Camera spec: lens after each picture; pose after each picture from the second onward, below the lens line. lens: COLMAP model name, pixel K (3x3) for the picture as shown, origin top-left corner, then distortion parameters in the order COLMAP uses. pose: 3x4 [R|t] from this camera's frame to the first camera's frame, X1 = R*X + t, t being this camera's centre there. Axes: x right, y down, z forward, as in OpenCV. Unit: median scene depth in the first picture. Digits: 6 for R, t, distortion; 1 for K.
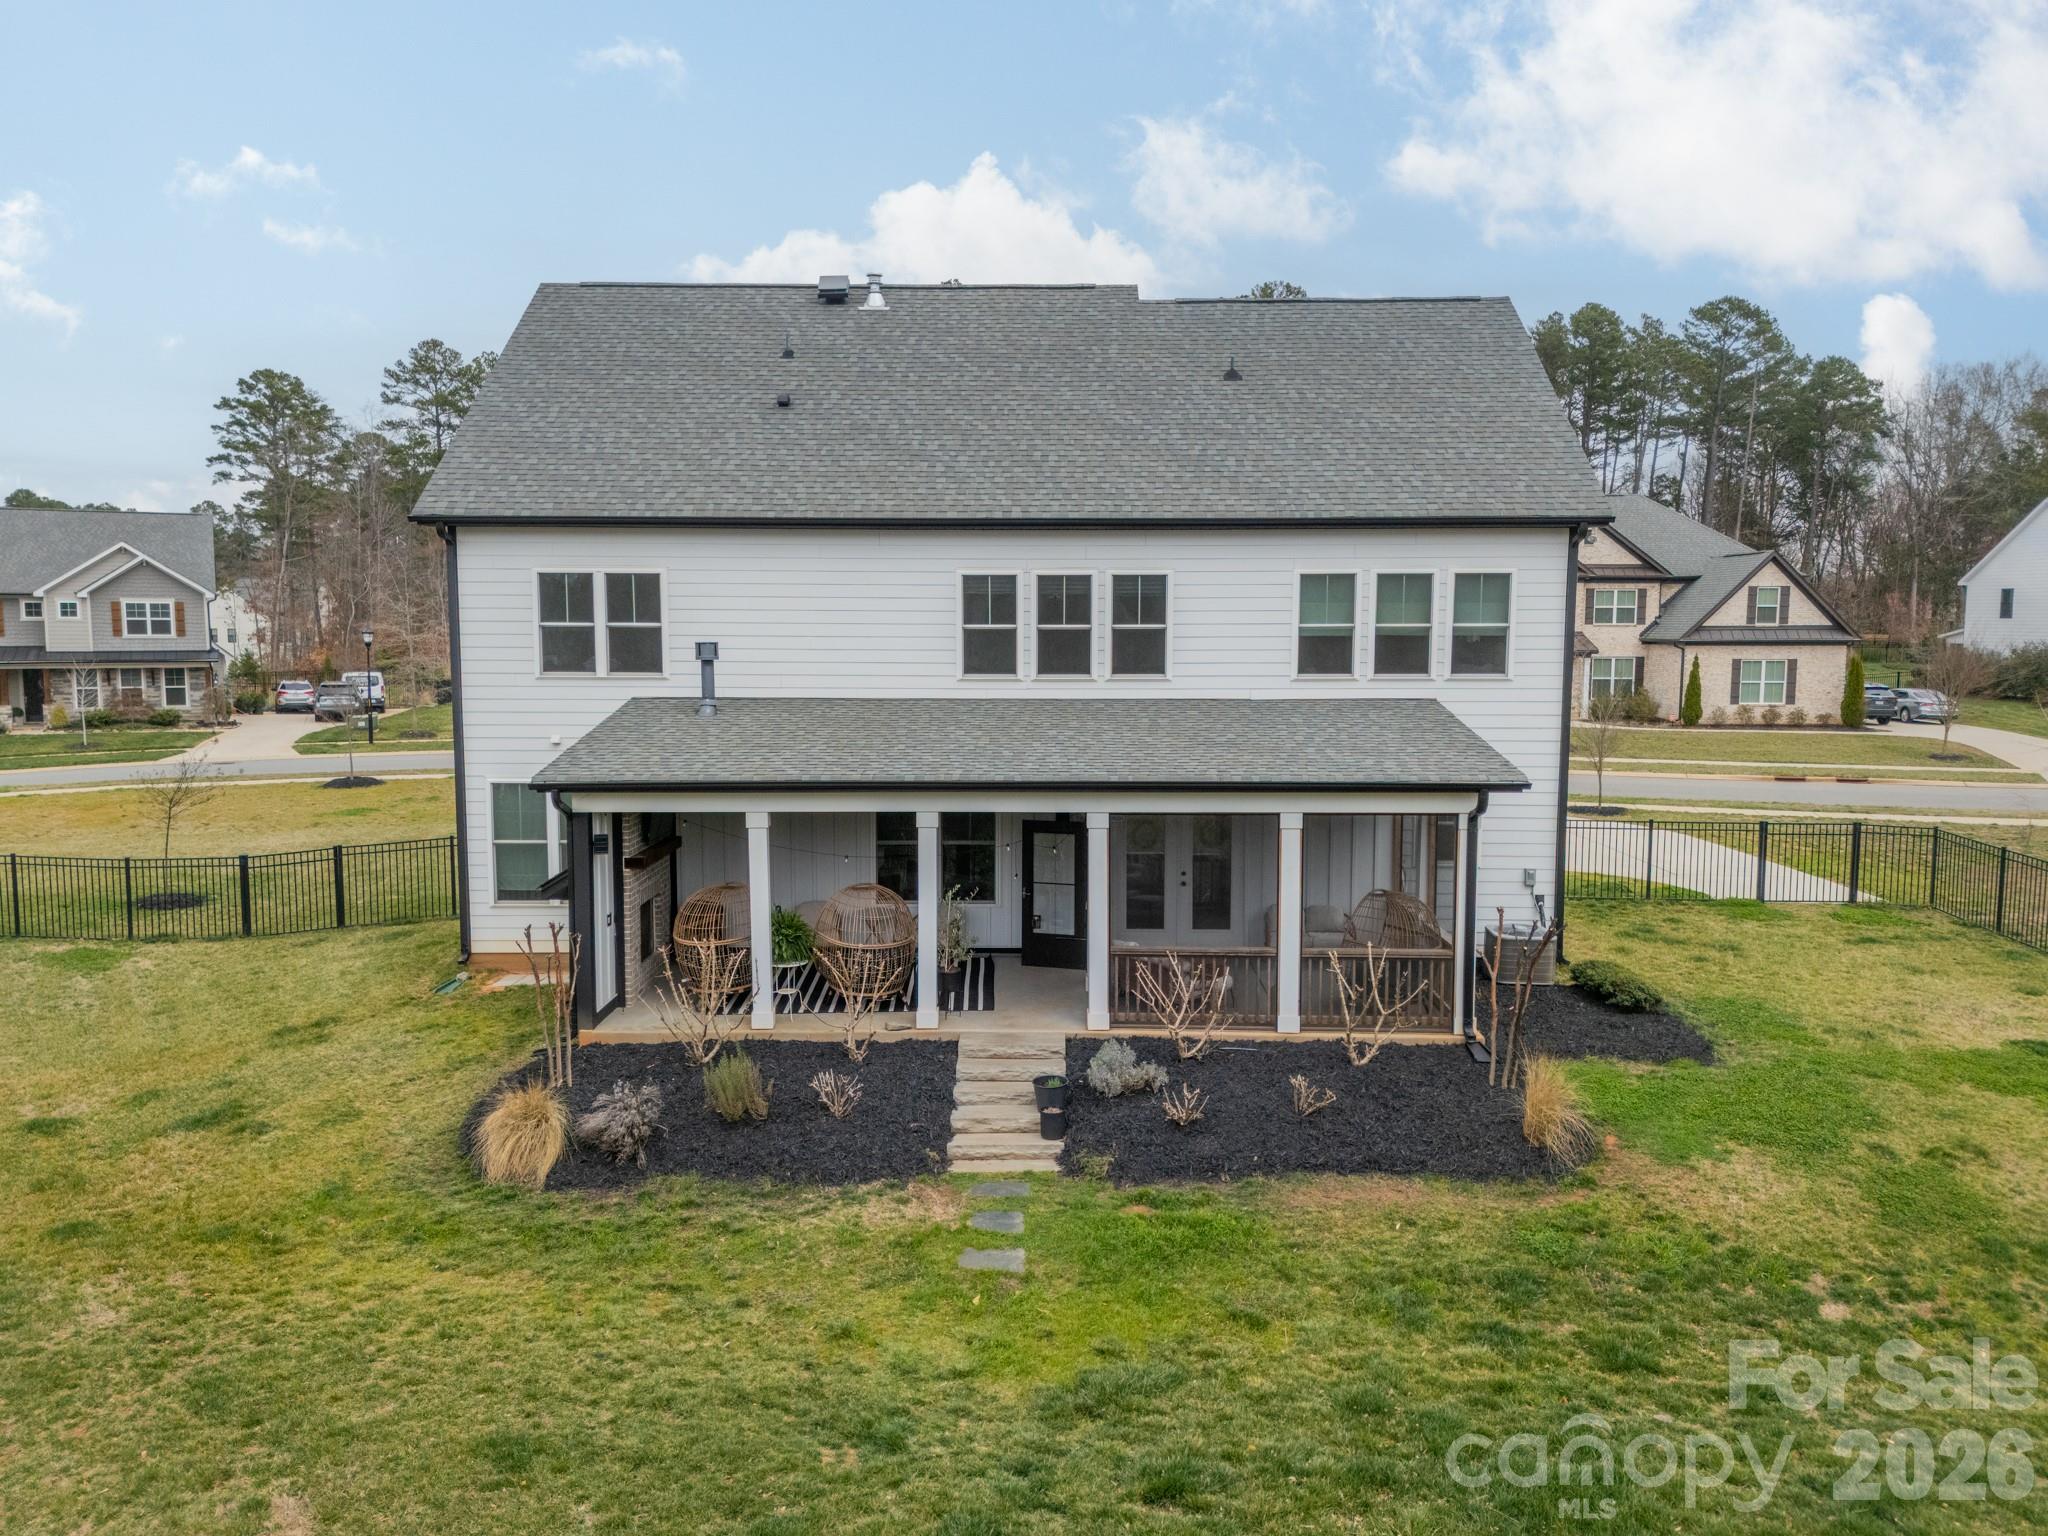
lens RADIAL K [[1493.7, 0, 1035.1], [0, 1493.7, 773.2], [0, 0, 1]] dist [0.082923, -0.081642]
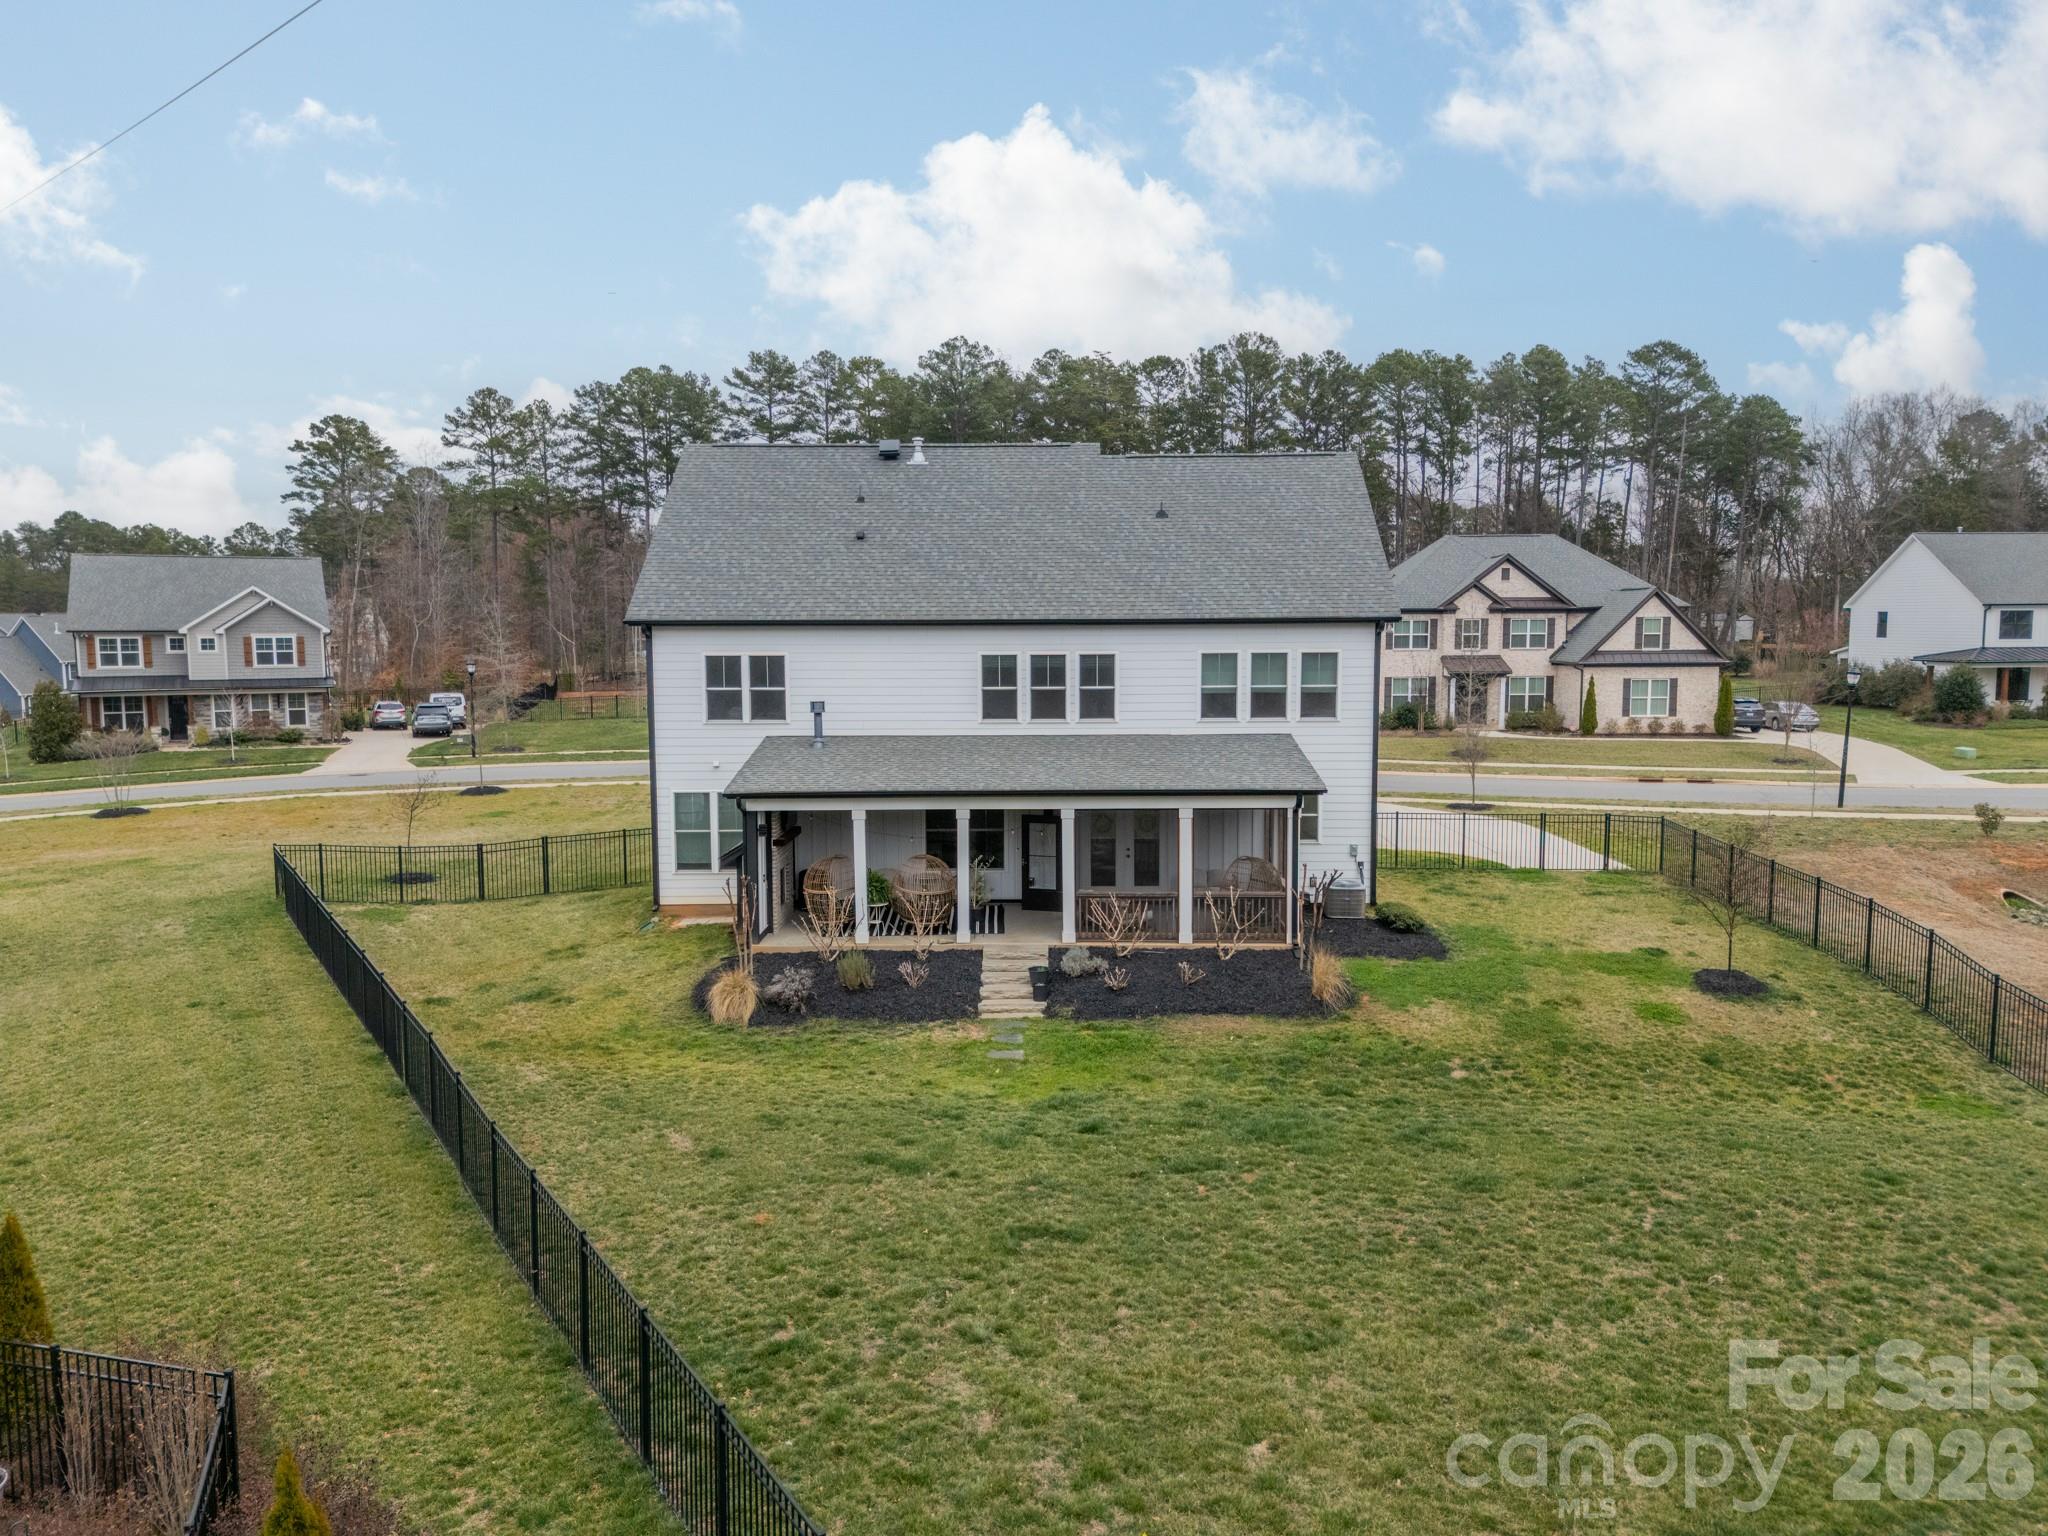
lens RADIAL K [[1493.7, 0, 1035.1], [0, 1493.7, 773.2], [0, 0, 1]] dist [0.082923, -0.081642]
pose [[0.999977, -0.006450, -0.001963, 0.008354], [0.006448, 0.999979, -0.000859, -0.009673], [0.001968, 0.000846, 0.999998, -0.522442]]
